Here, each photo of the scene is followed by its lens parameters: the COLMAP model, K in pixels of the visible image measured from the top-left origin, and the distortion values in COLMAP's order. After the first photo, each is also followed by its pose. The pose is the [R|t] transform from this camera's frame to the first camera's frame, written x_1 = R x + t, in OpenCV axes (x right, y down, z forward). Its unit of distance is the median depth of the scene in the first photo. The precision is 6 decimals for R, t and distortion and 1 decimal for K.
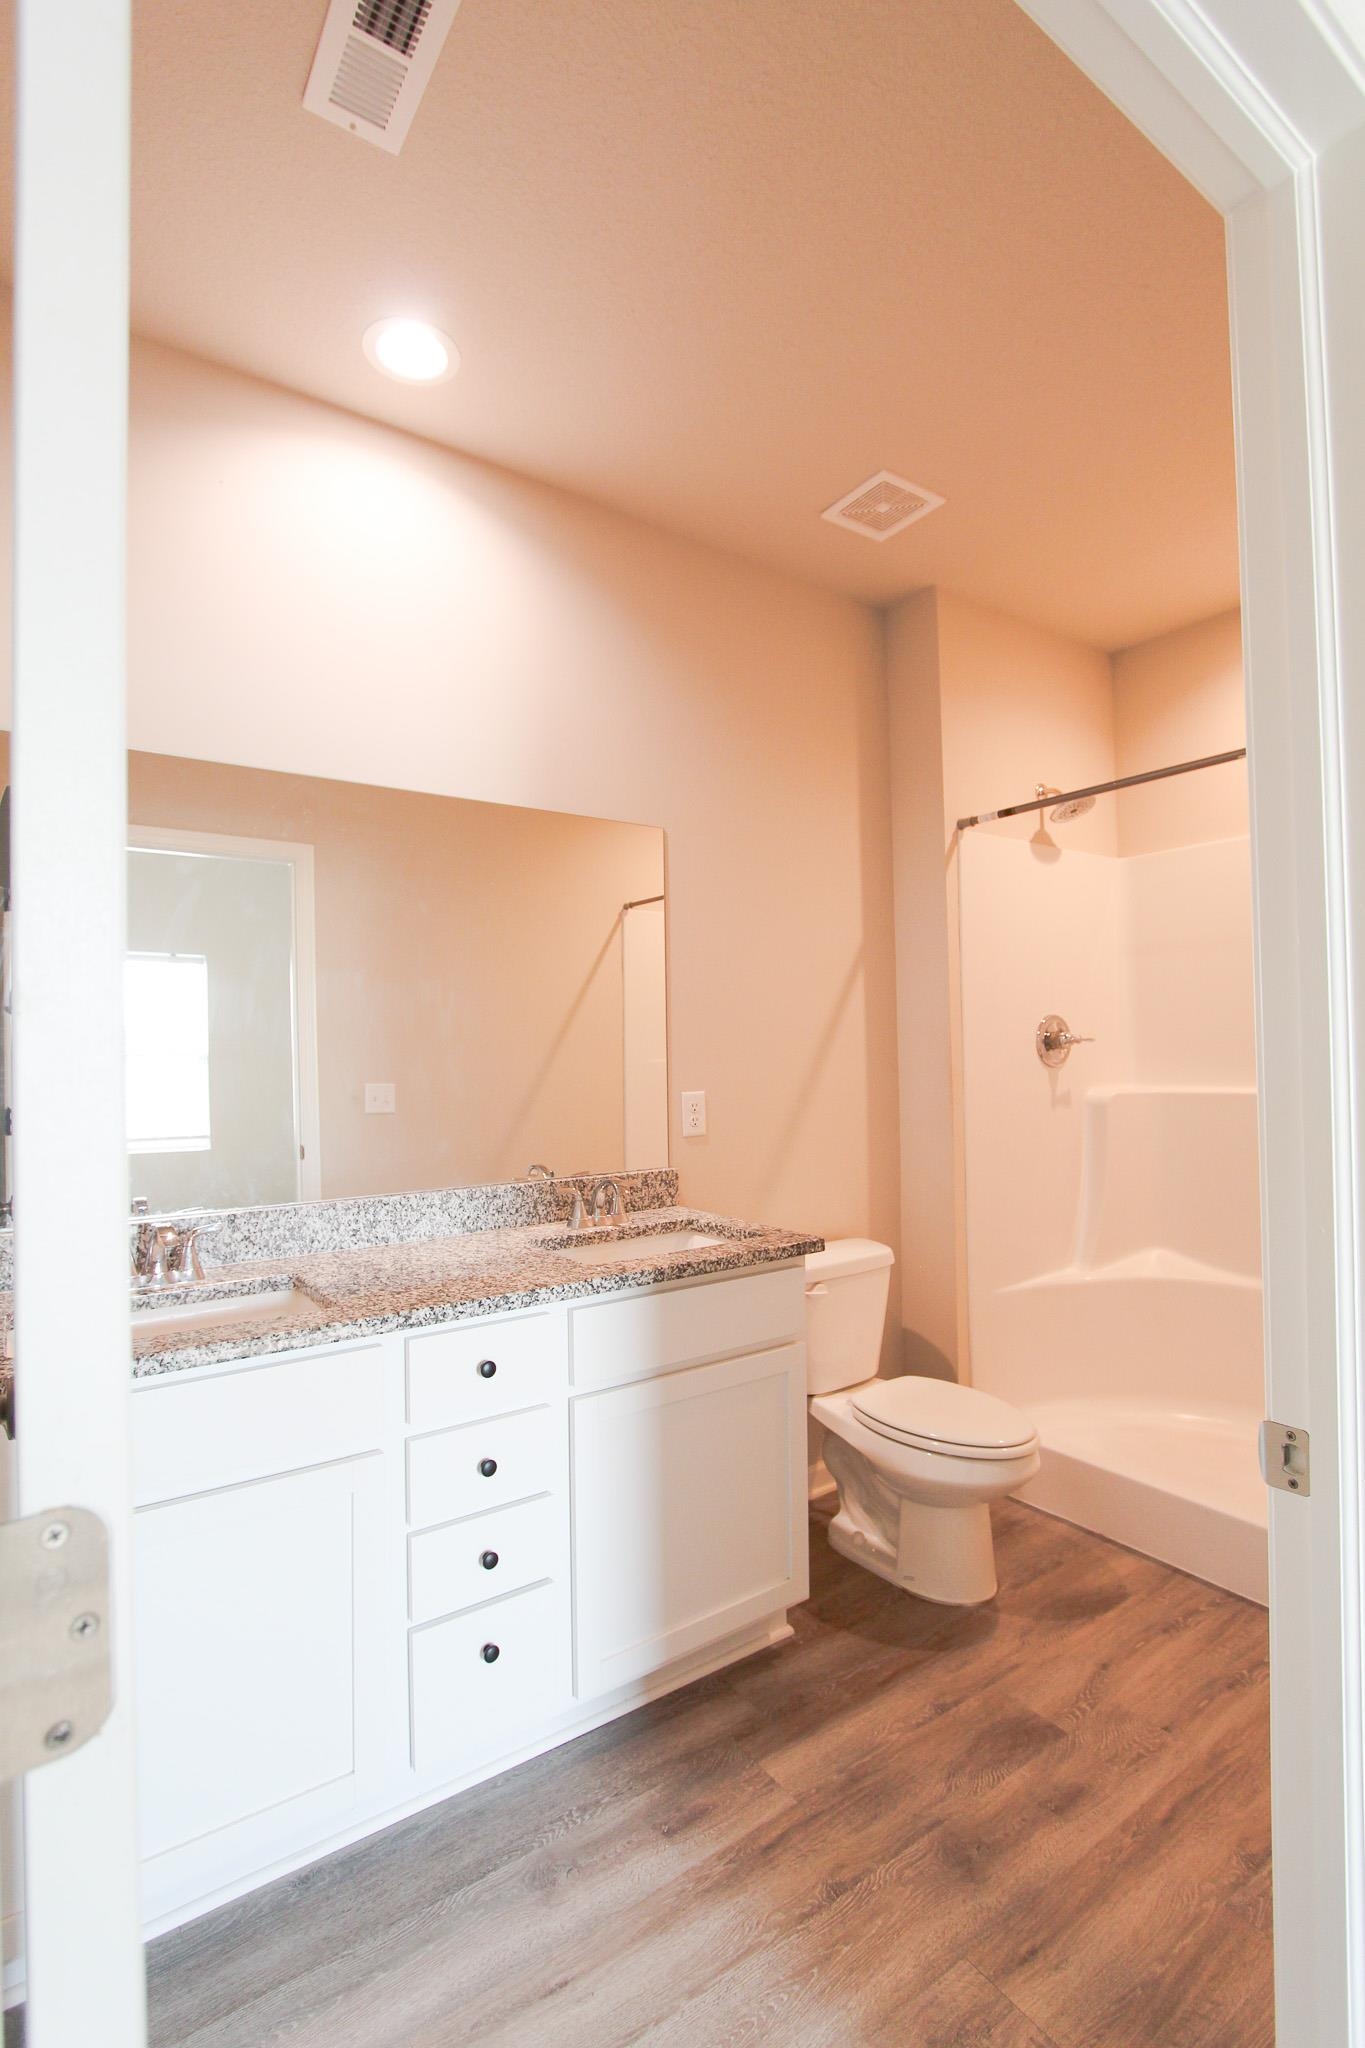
lens RADIAL K [[943.0, 0, 689.3], [0, 943.0, 1034.0], [0, 0, 1]] dist [-0.015491, 0.001213]
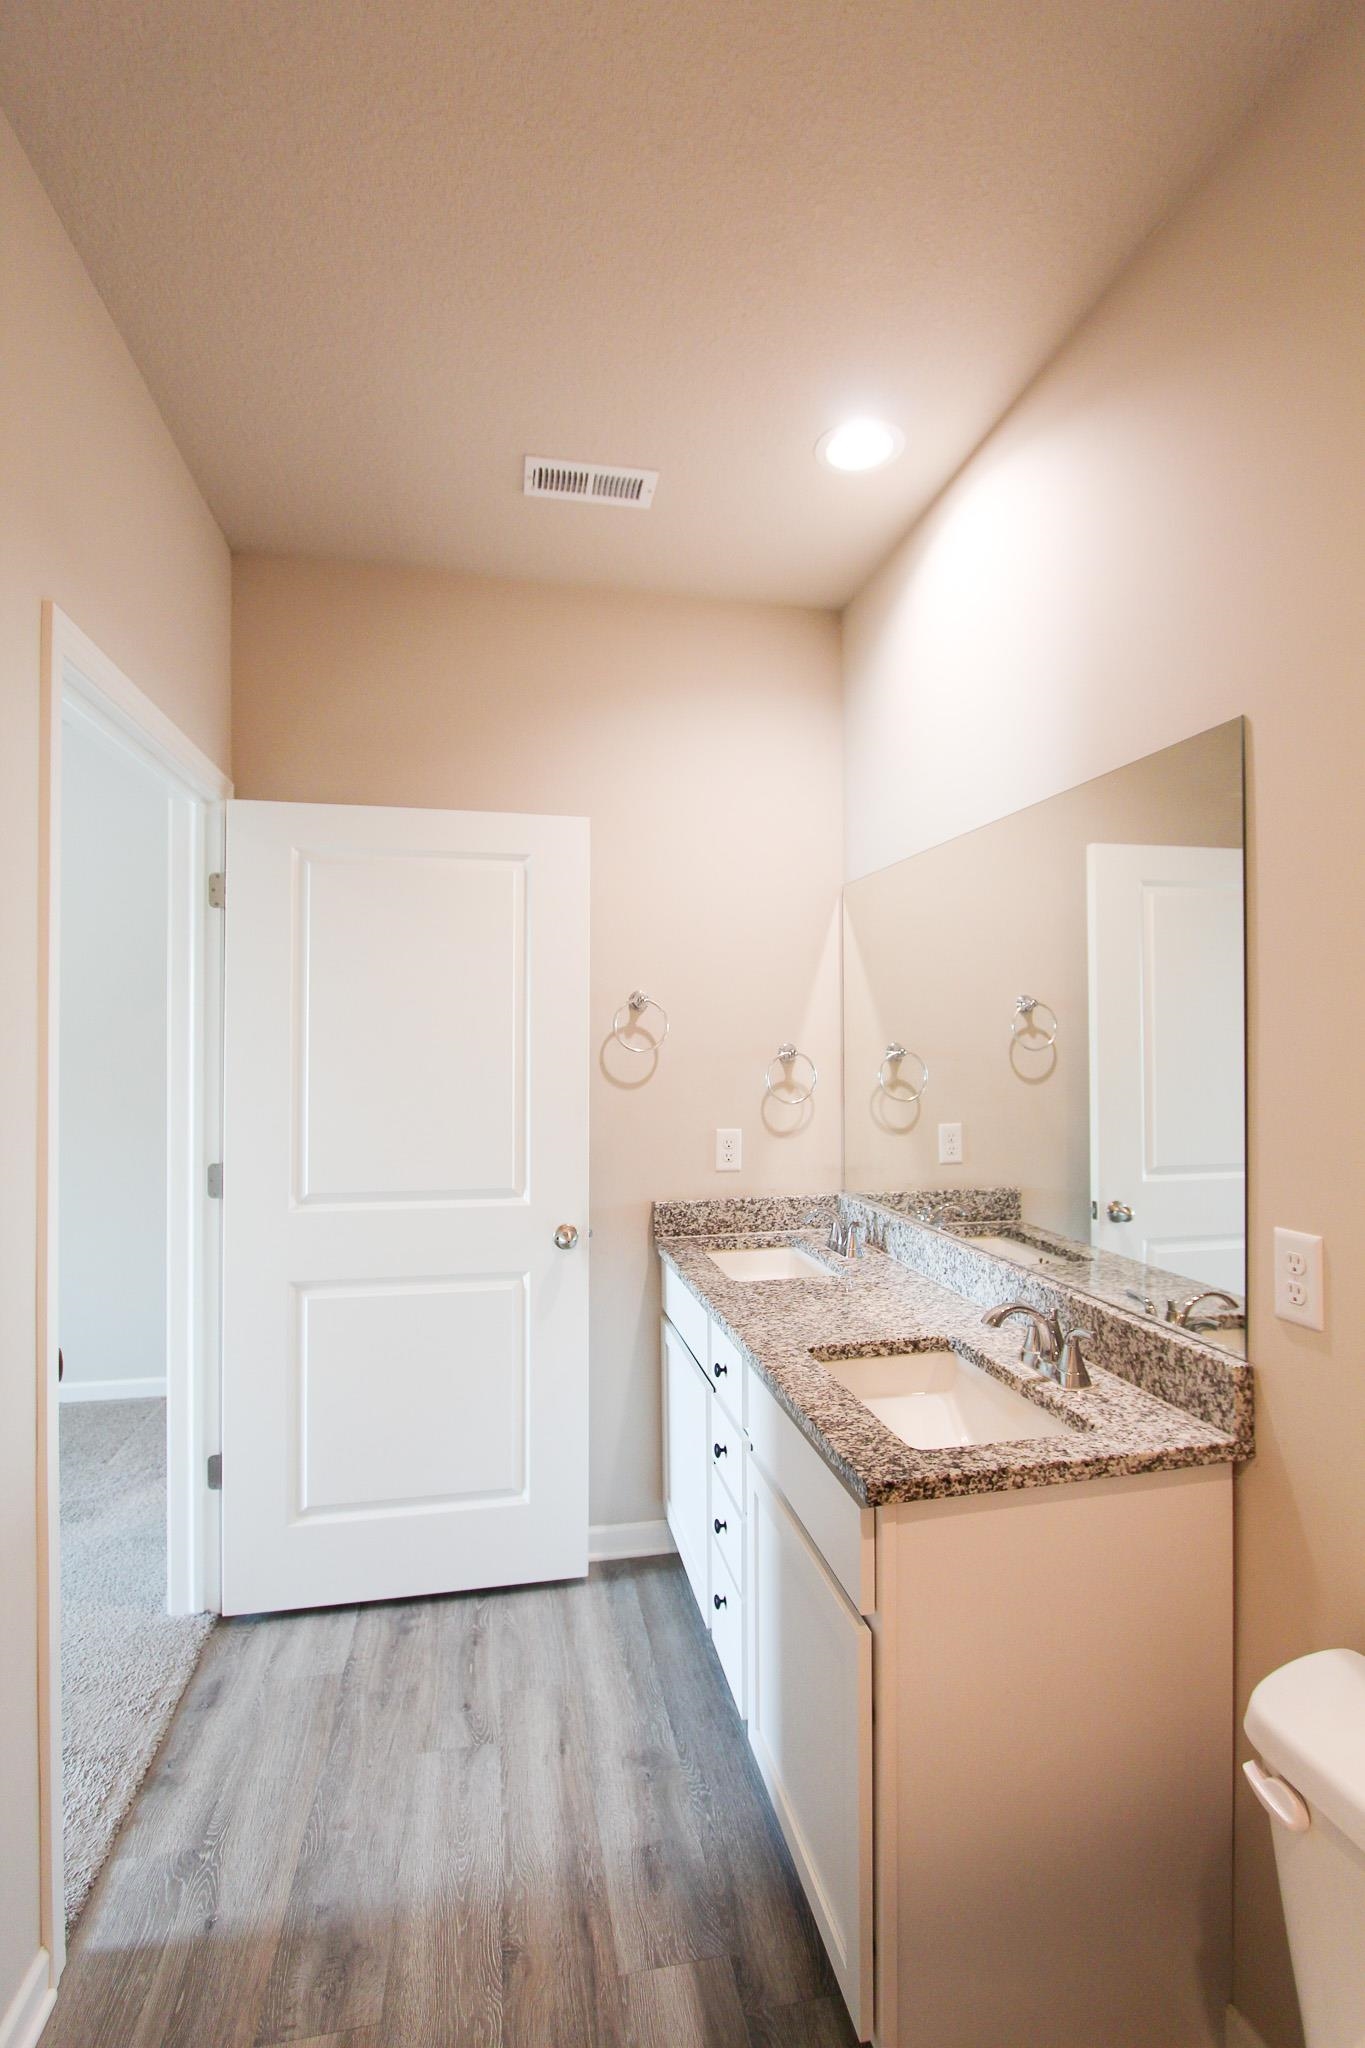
lens RADIAL K [[943.0, 0, 683.2], [0, 943.0, 1031.4], [0, 0, 1]] dist [-0.015491, 0.001213]
pose [[-0.403060, 0.006160, -0.915153, 0.918986], [0.025858, 0.999655, -0.004660, -0.076007], [0.914808, -0.025542, -0.403080, 1.468578]]
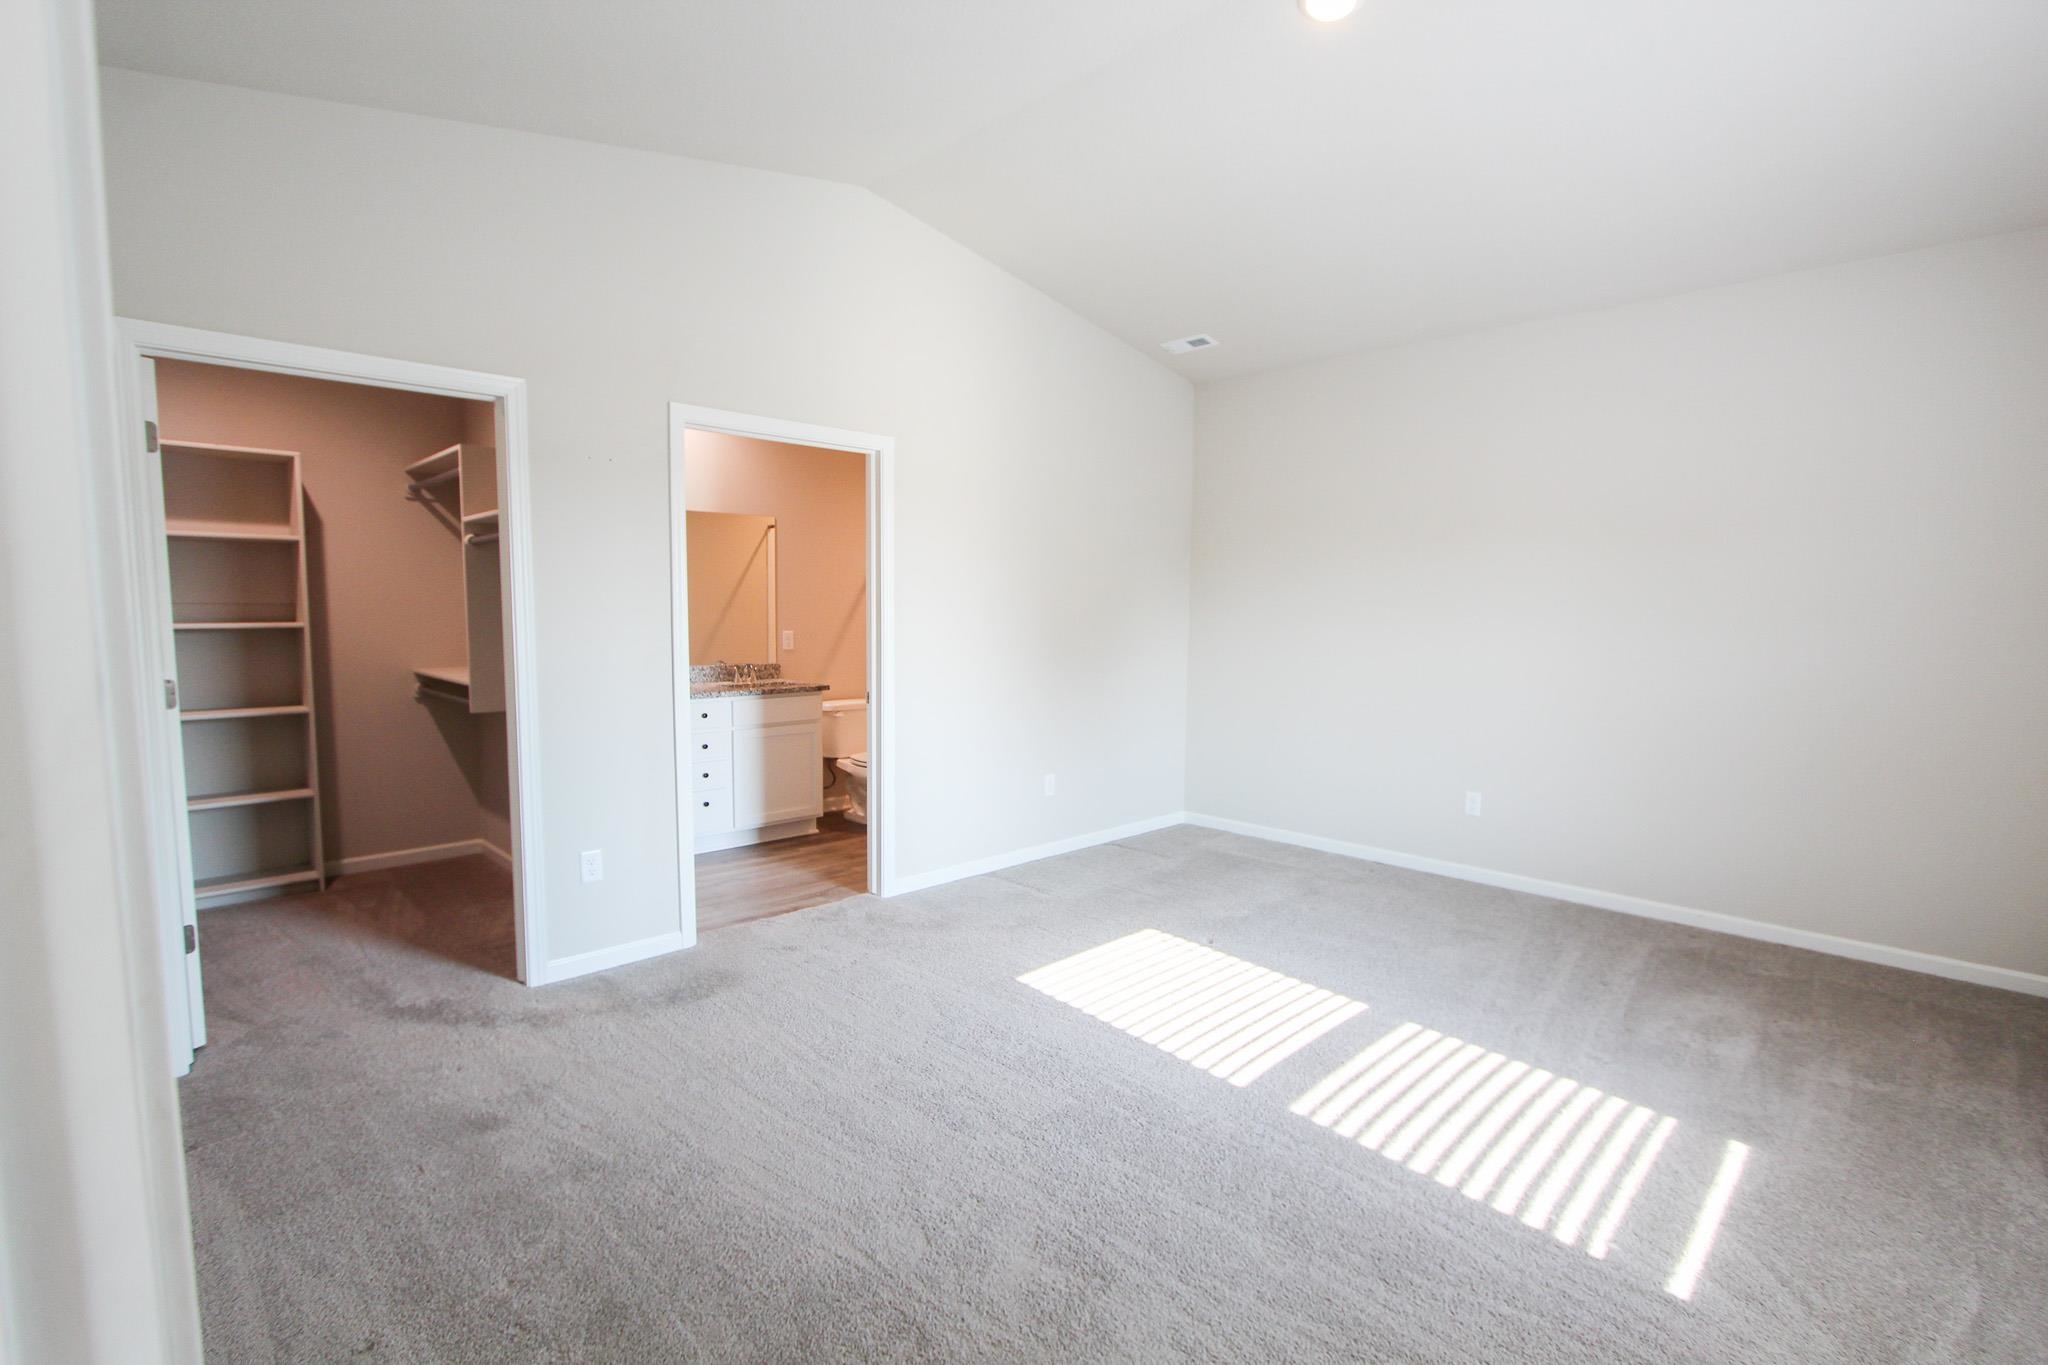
lens RADIAL K [[943.0, 0, 1022.6], [0, 943.0, 683.0], [0, 0, 1]] dist [-0.015491, 0.001213]
pose [[0.986286, 0.012817, 0.164548, 0.315237], [-0.028760, 0.995073, 0.094880, -0.079539], [-0.162521, -0.098311, 0.981795, -2.262827]]
